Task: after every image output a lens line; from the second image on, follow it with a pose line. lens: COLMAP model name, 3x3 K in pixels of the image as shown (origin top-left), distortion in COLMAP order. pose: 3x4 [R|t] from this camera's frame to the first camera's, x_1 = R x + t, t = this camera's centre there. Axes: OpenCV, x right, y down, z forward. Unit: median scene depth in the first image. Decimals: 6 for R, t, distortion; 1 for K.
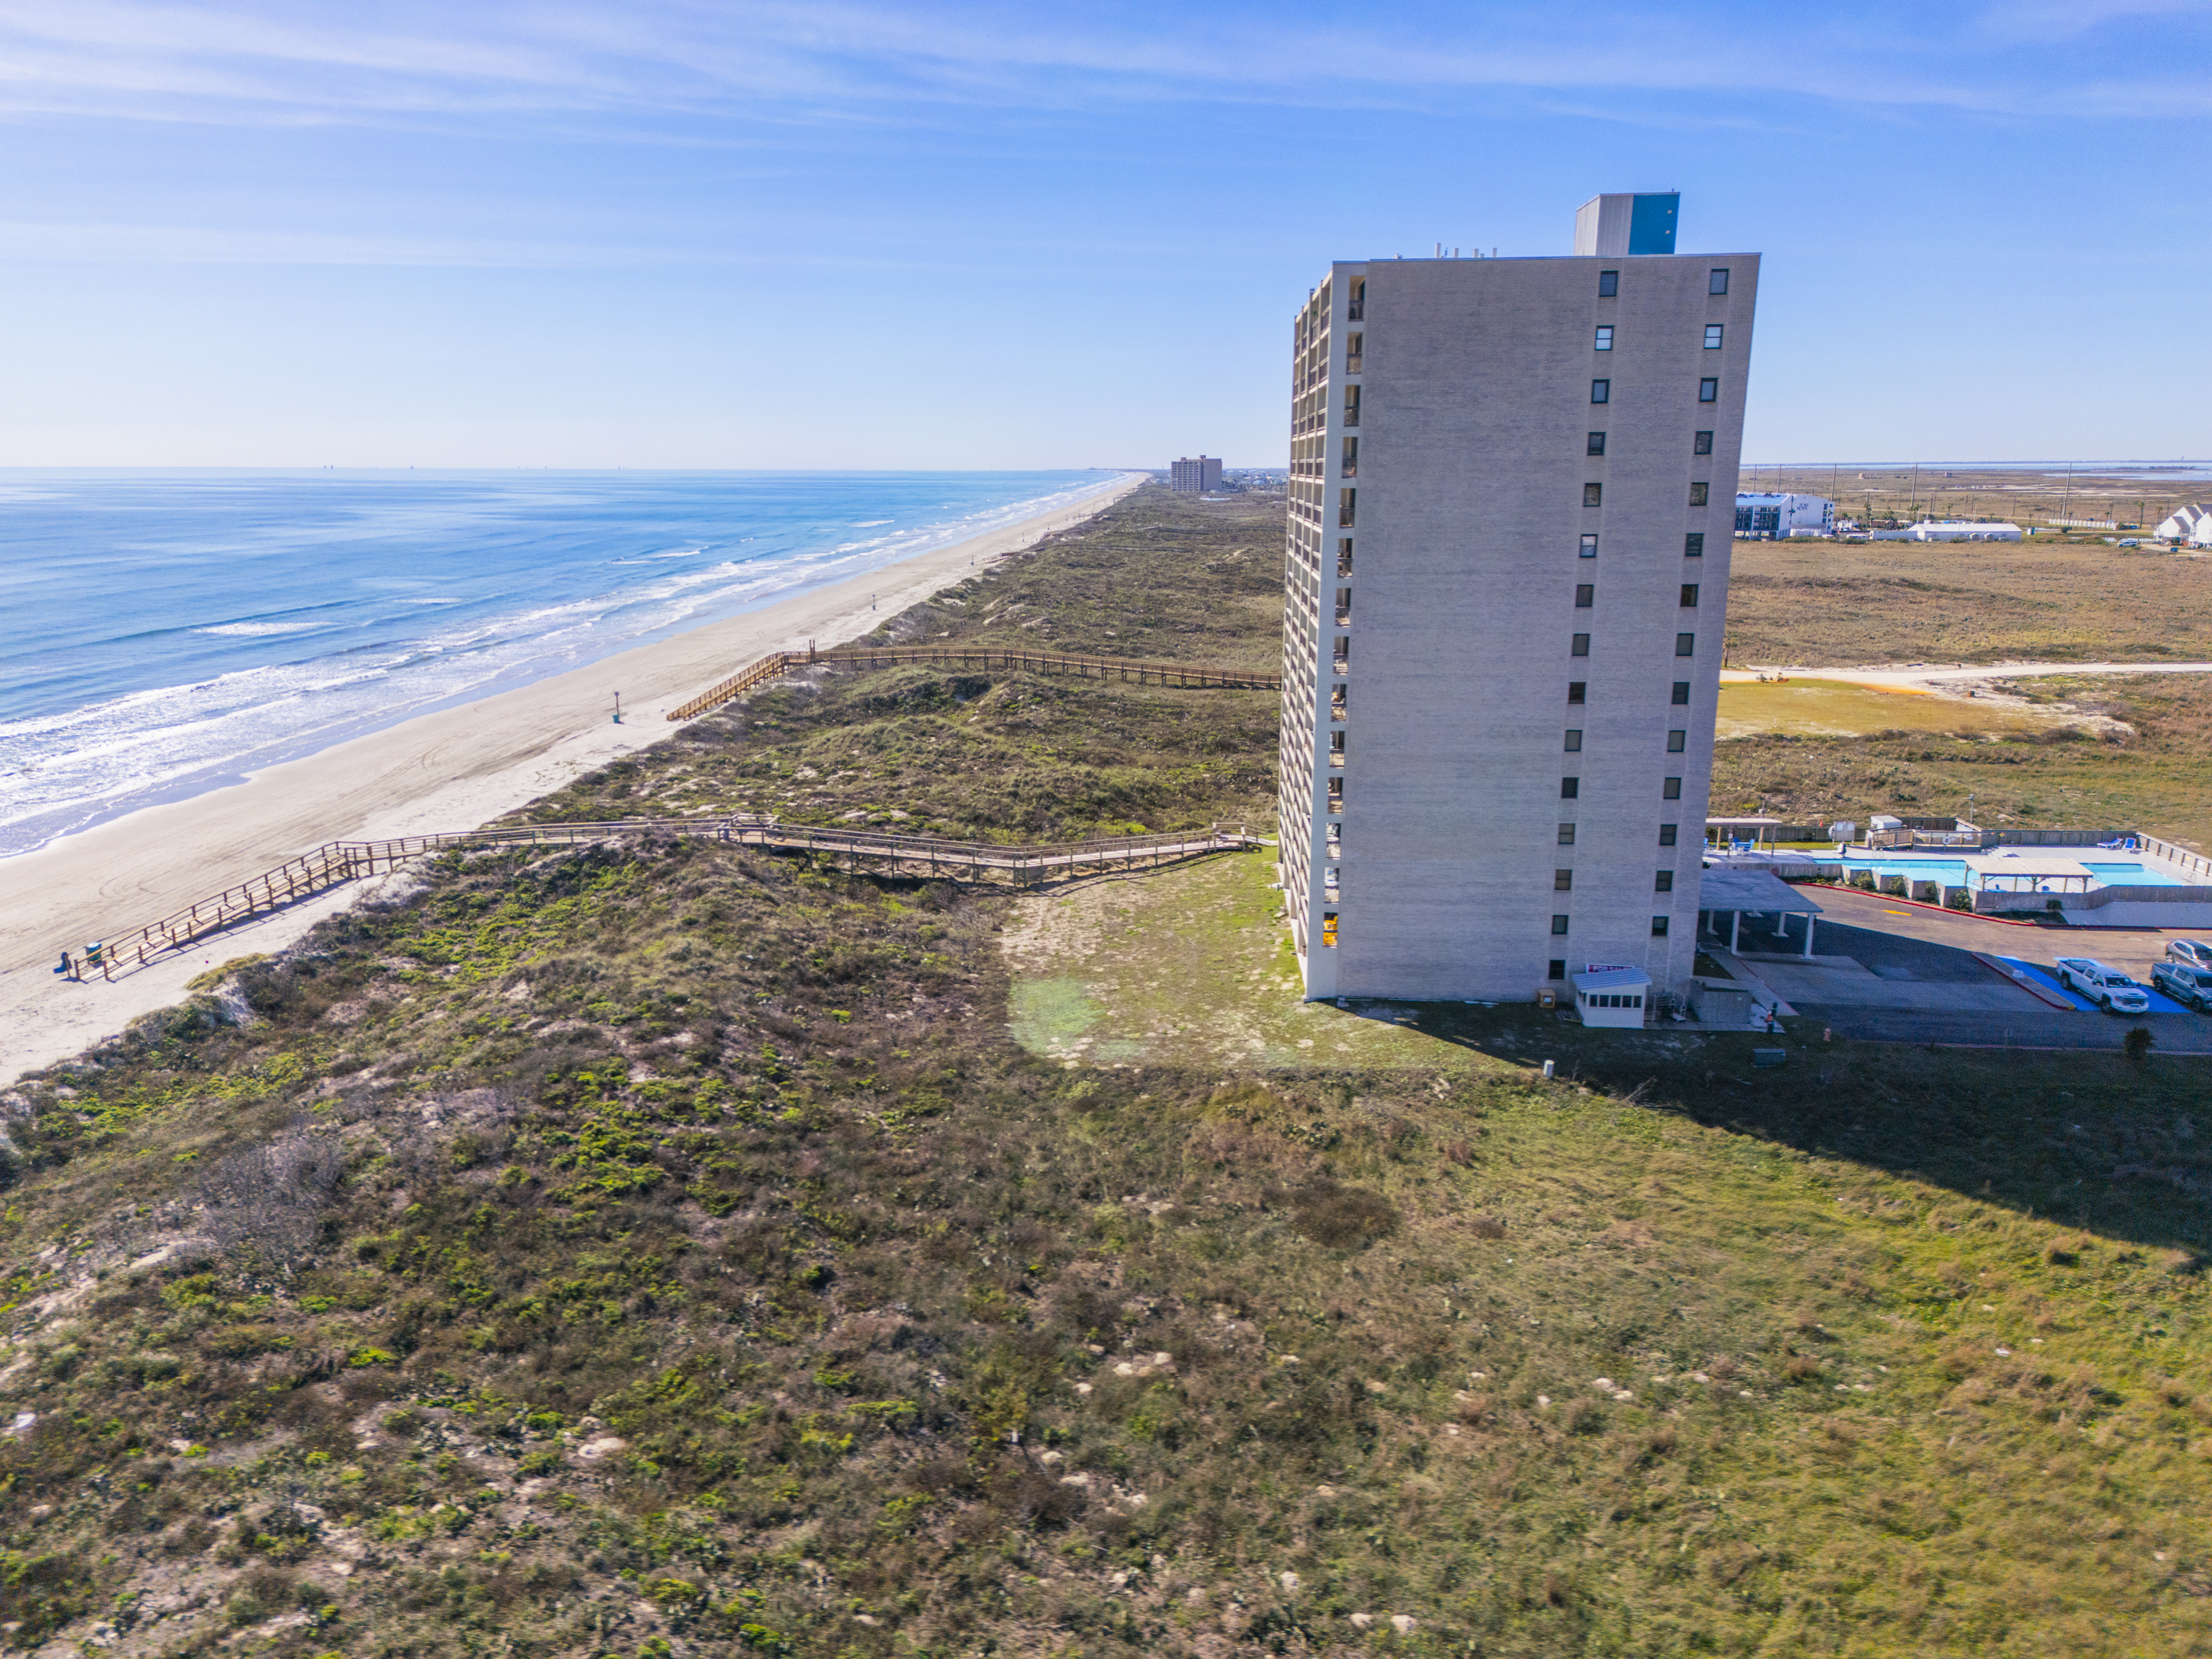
lens RADIAL K [[1558.8, 0, 1106.0], [0, 1558.8, 829.5], [0, 0, 1]] dist [0.085974, -0.096912]
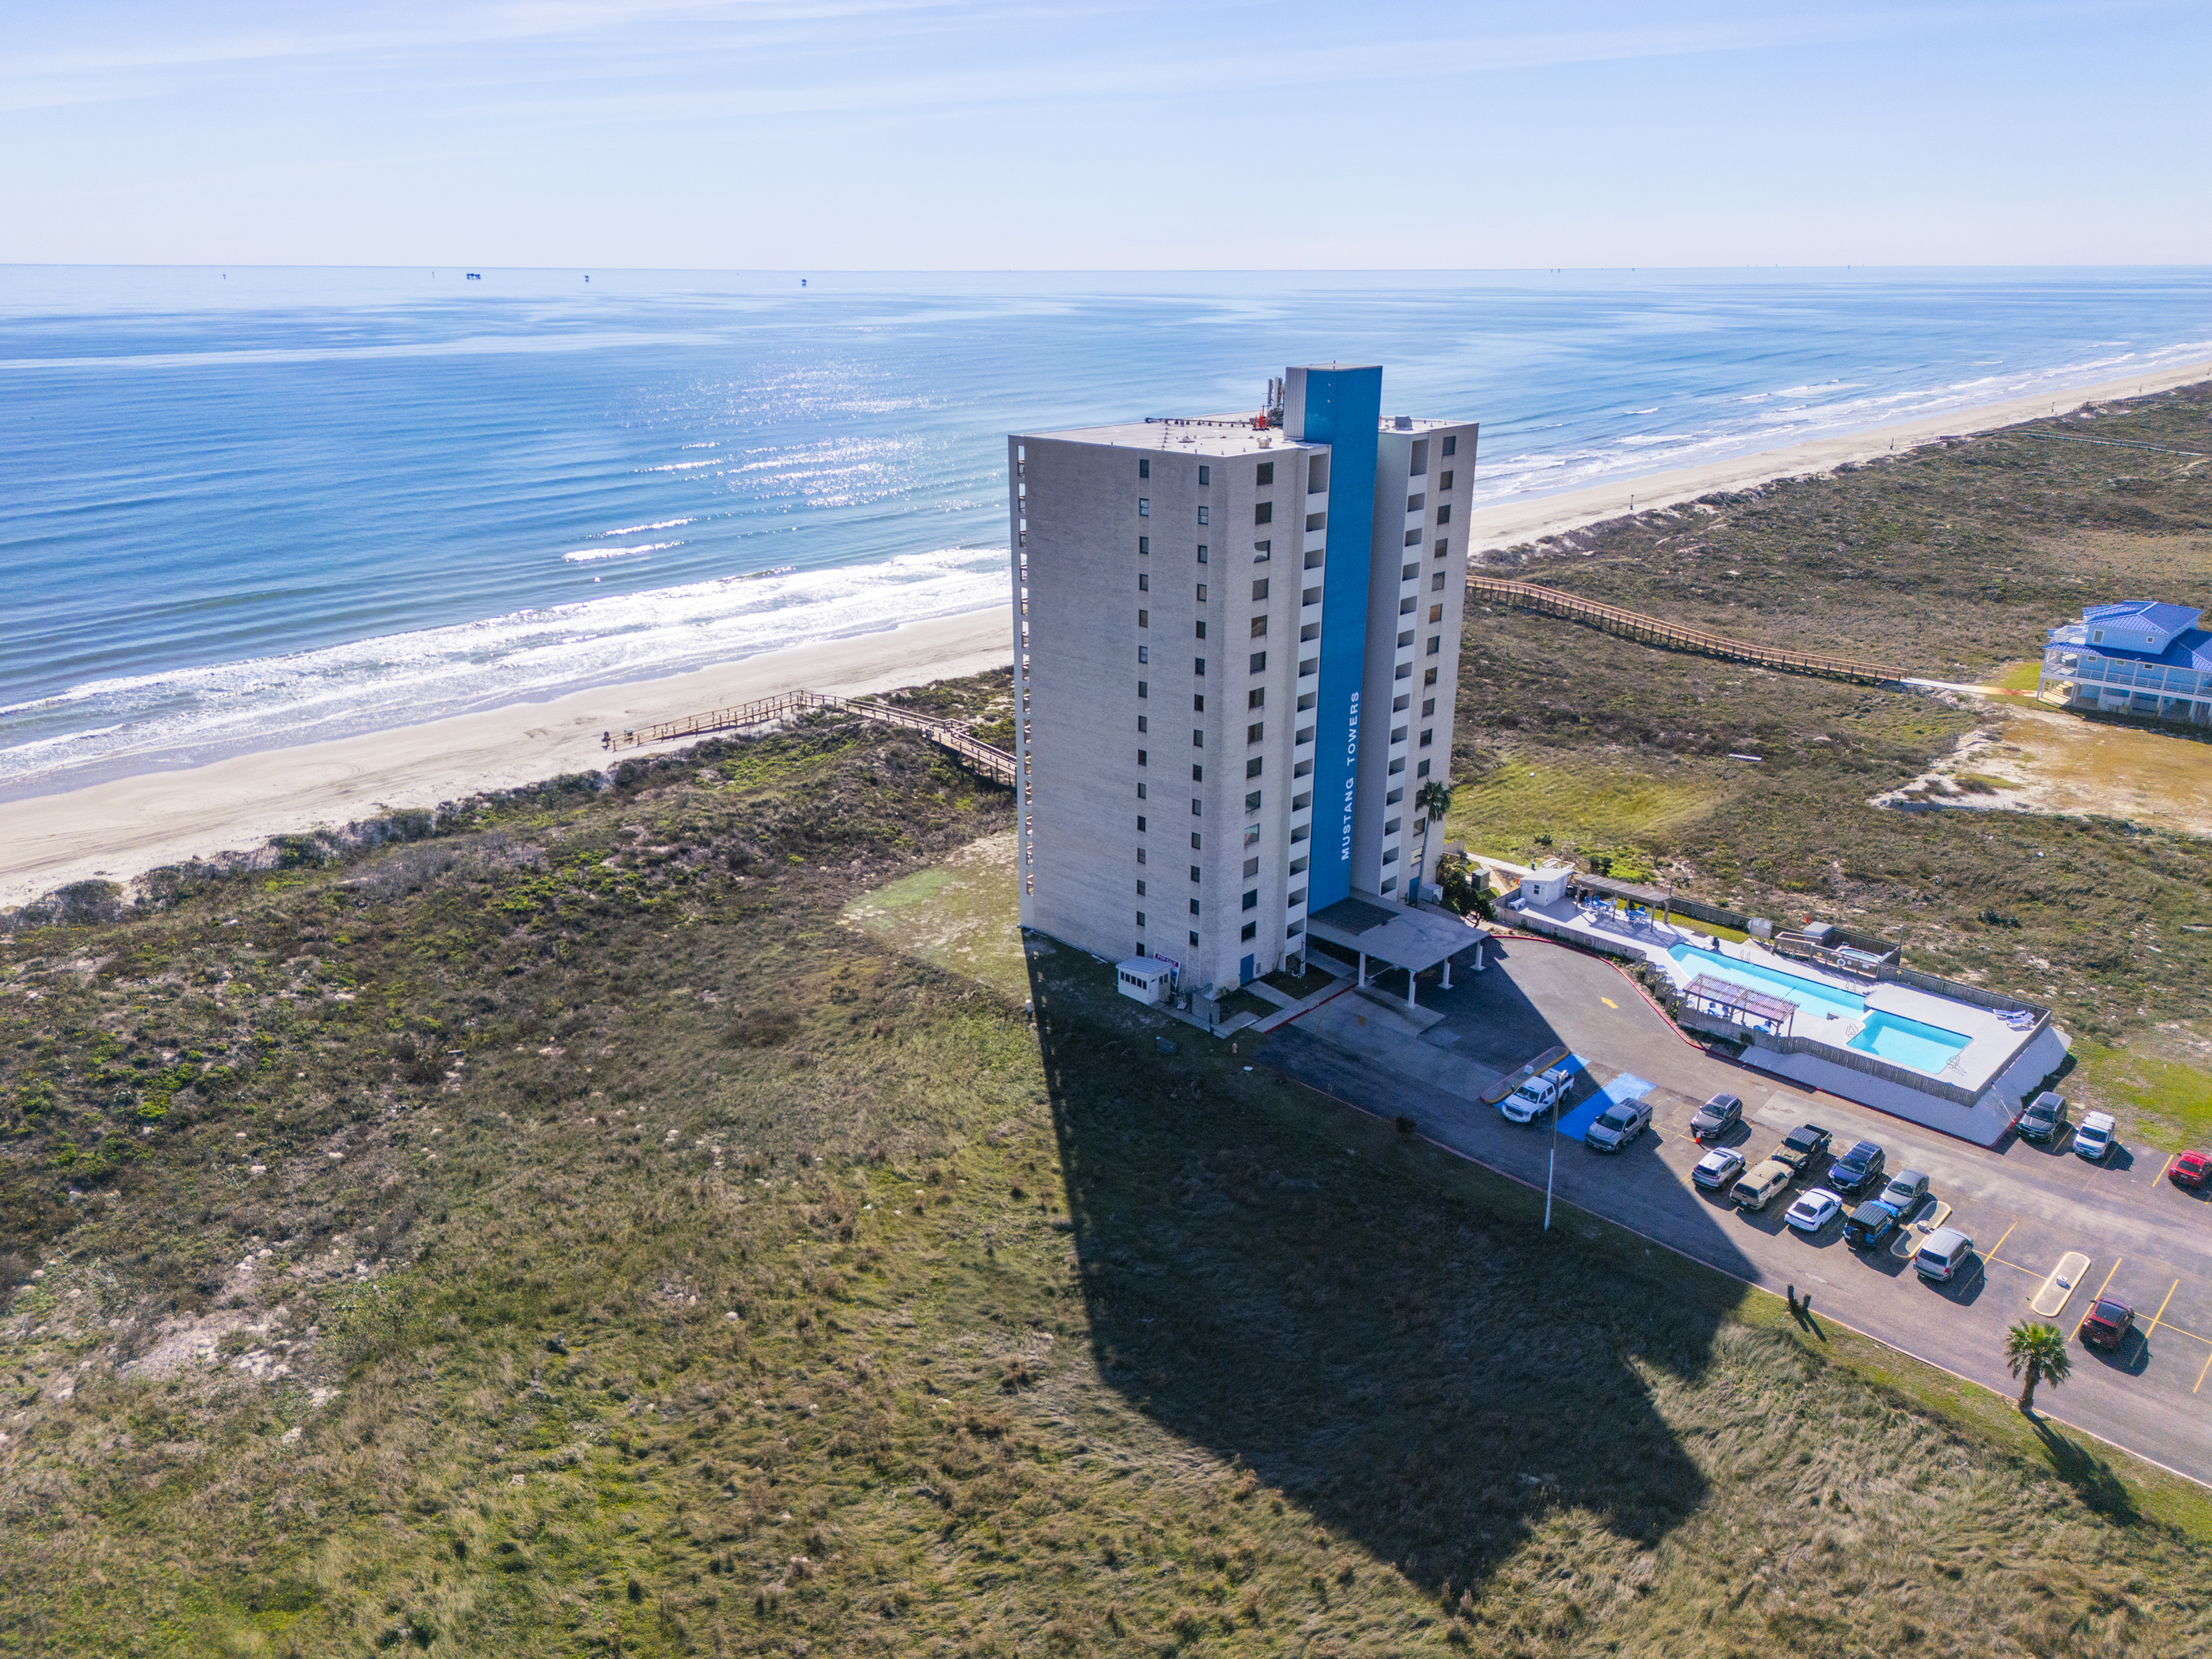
lens RADIAL K [[1558.8, 0, 1106.0], [0, 1558.8, 829.5], [0, 0, 1]] dist [0.085974, -0.096912]
pose [[0.745959, 0.224408, -0.627045, 1.128229], [-0.144806, 0.973648, 0.176183, -0.257460], [0.650058, -0.040625, 0.758798, -0.053243]]
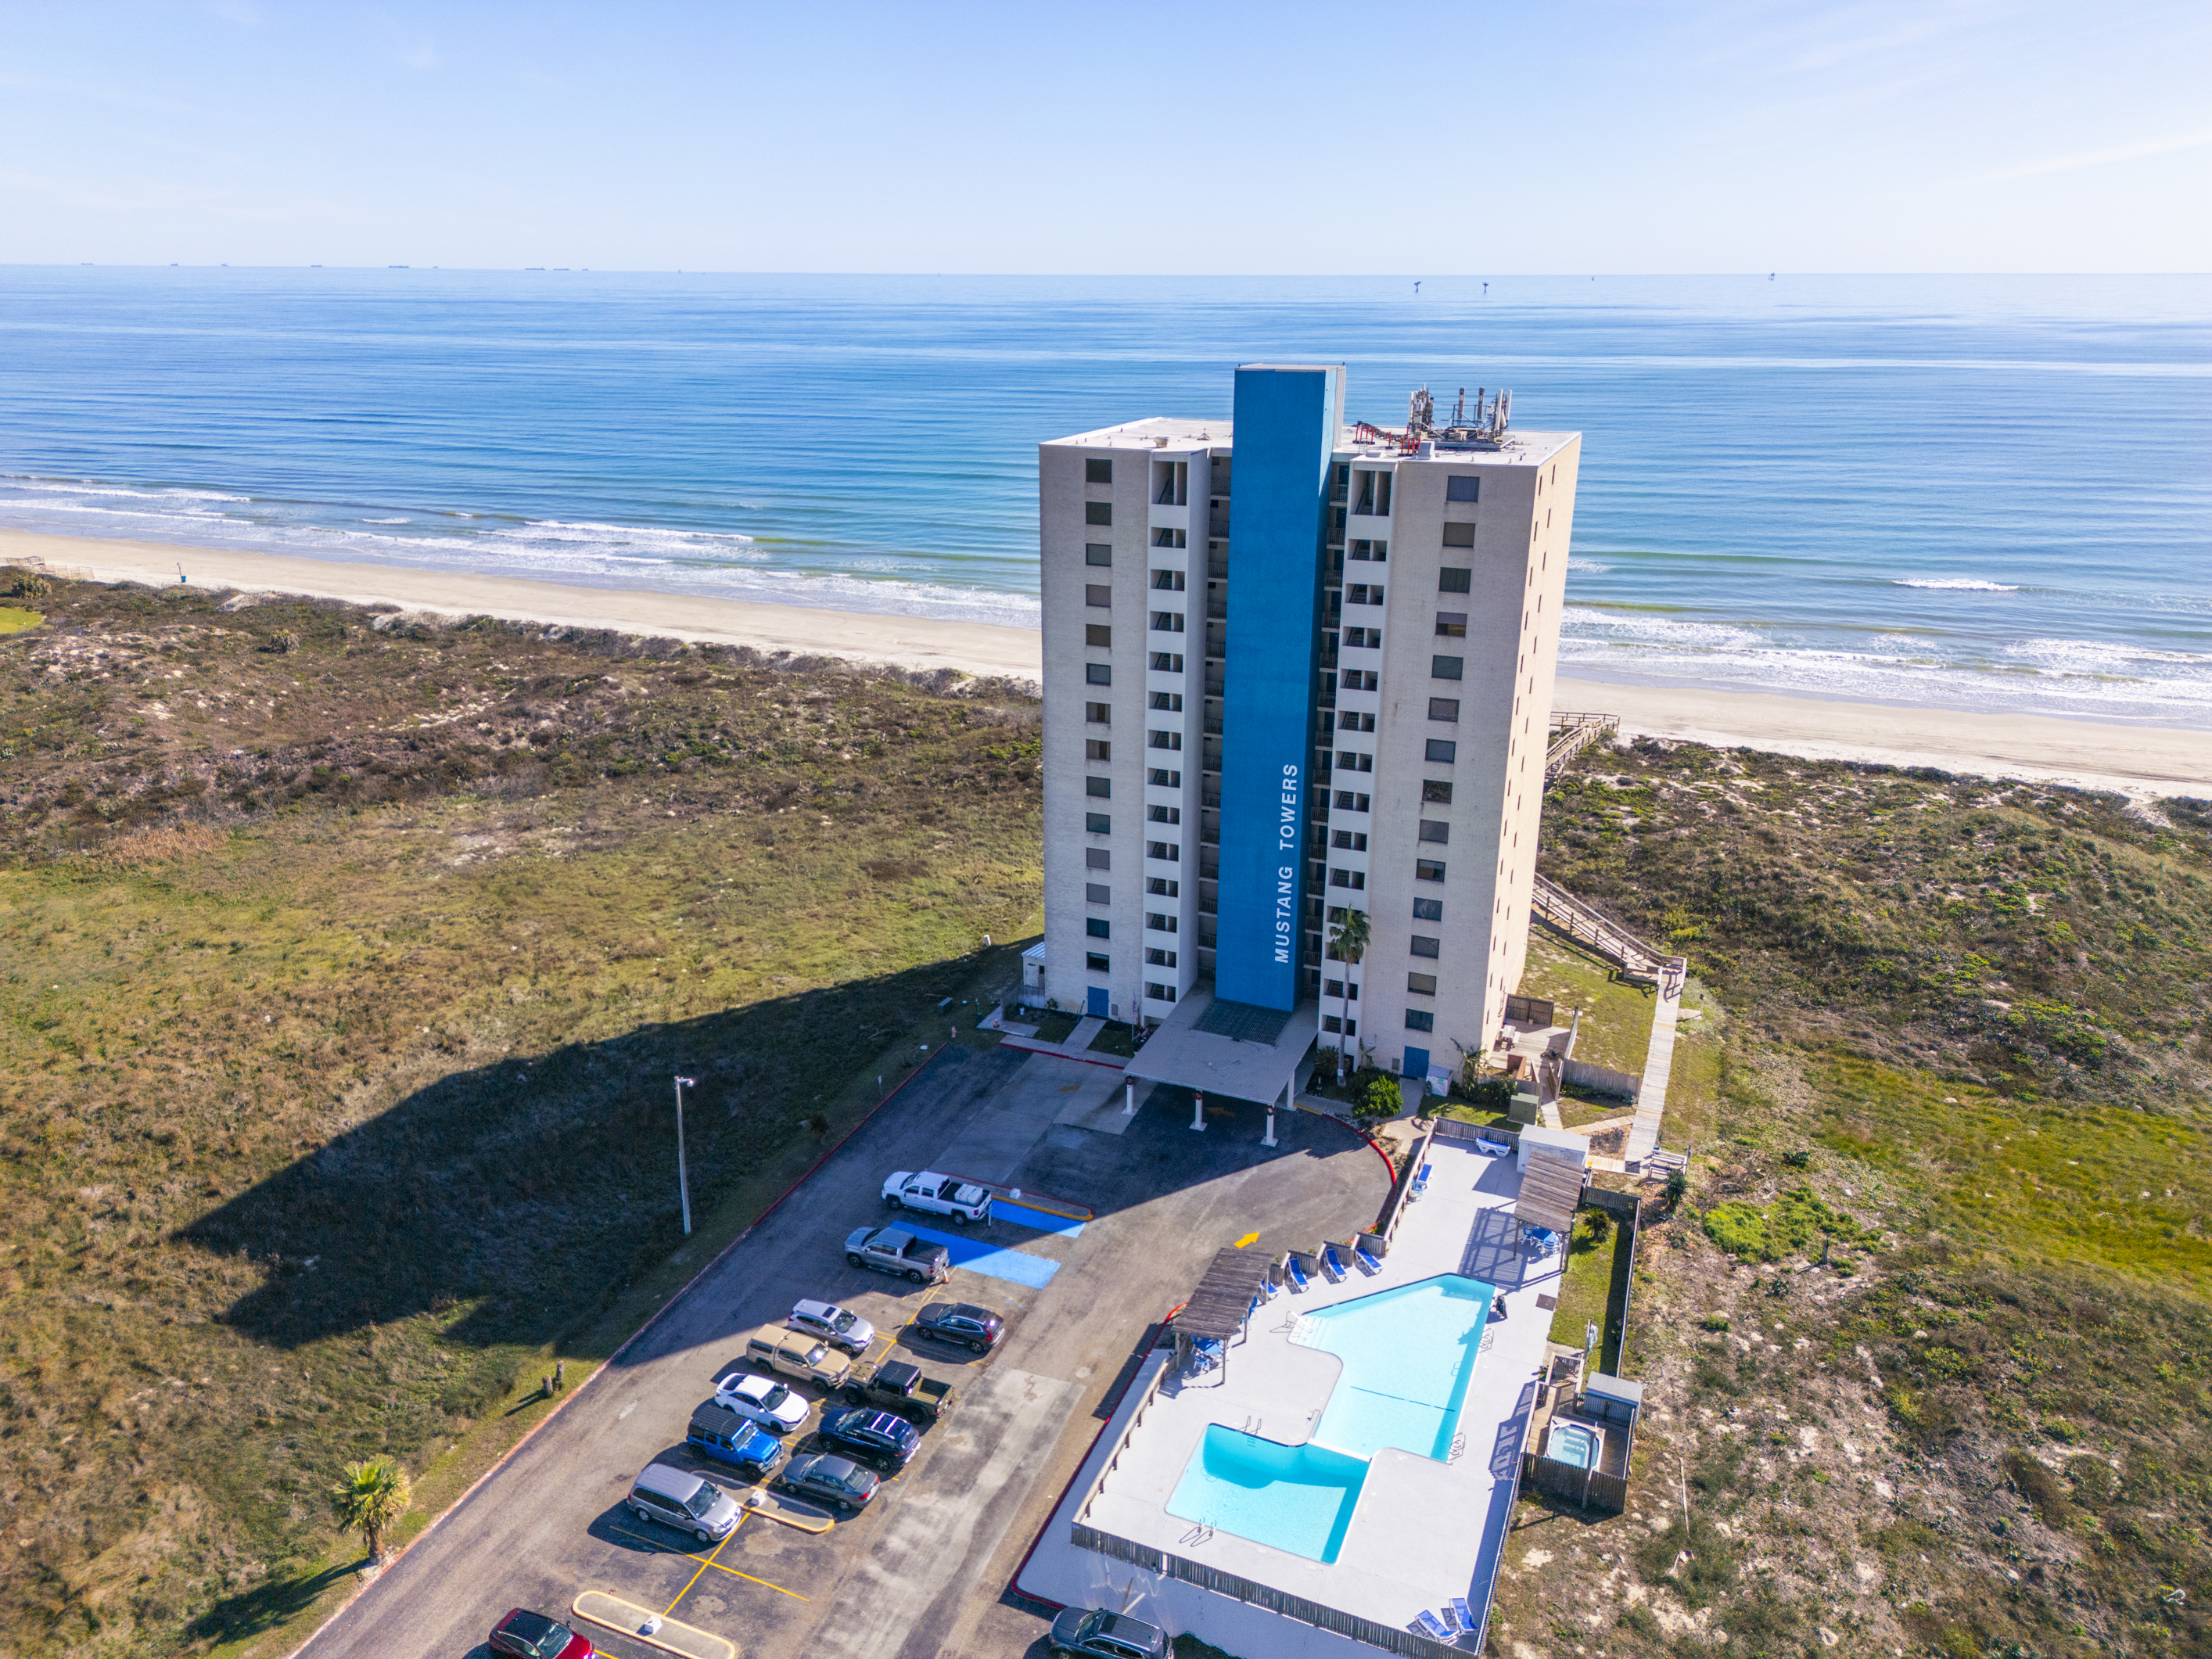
lens RADIAL K [[1558.8, 0, 1106.0], [0, 1558.8, 829.5], [0, 0, 1]] dist [0.085974, -0.096912]
pose [[-0.349333, 0.313999, -0.882820, 1.476658], [-0.208471, 0.892518, 0.399940, -0.558388], [0.913513, 0.323754, -0.246327, 1.360352]]
